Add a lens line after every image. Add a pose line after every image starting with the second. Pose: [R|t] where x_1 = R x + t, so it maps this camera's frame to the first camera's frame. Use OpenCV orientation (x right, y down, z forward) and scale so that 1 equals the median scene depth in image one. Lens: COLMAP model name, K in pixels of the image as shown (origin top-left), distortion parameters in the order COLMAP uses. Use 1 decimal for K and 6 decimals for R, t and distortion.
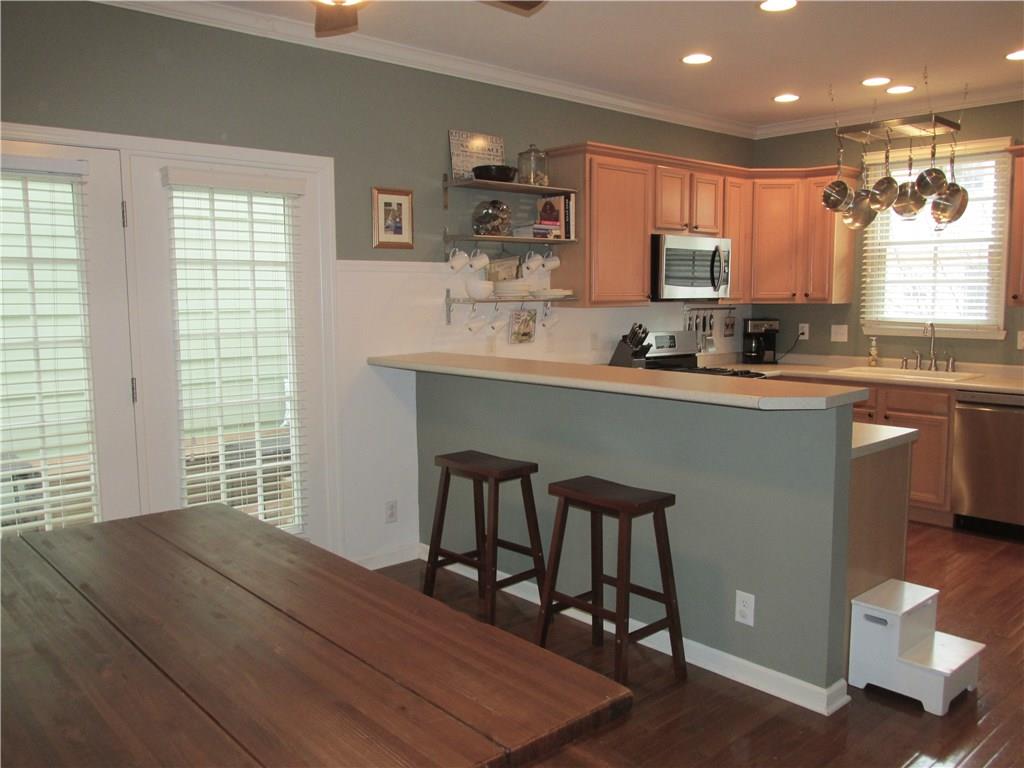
lens RADIAL K [[859.9, 0, 514.5], [0, 859.9, 383.6], [0, 0, 1]] dist [-0.015002, -0.002990]
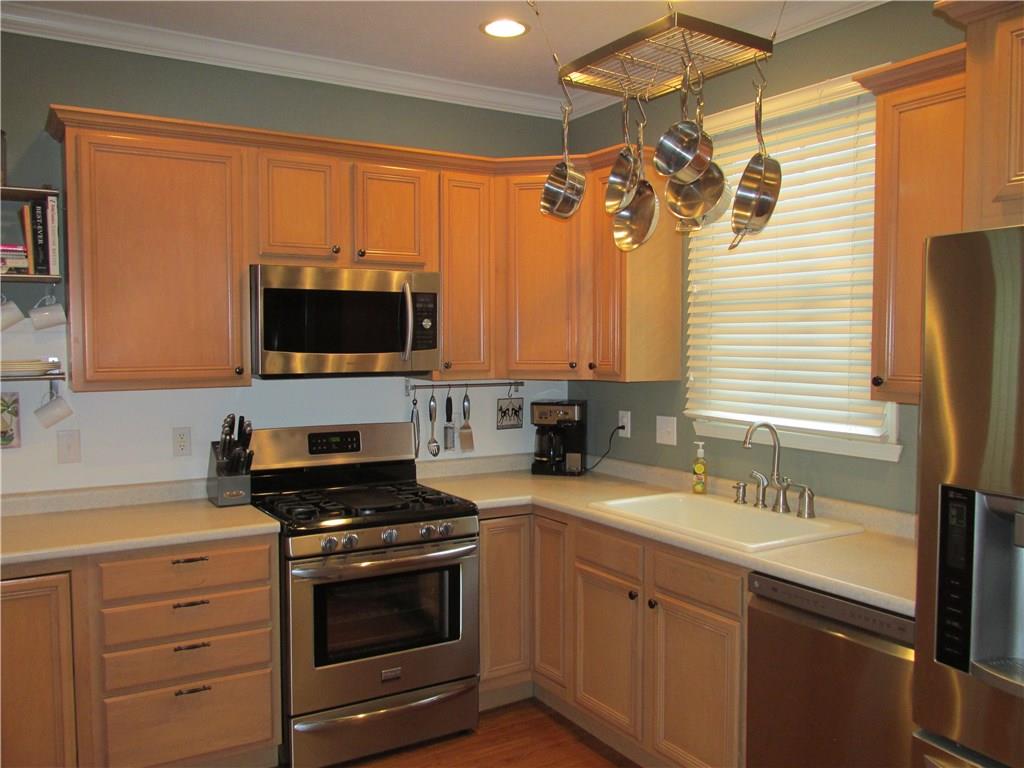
lens RADIAL K [[859.9, 0, 508.9], [0, 859.9, 380.7], [0, 0, 1]] dist [-0.015002, -0.002990]
pose [[0.981644, 0.012087, -0.190341, 0.401108], [-0.023078, 0.998184, -0.055635, -0.059800], [0.189323, 0.059007, 0.980140, 0.415291]]
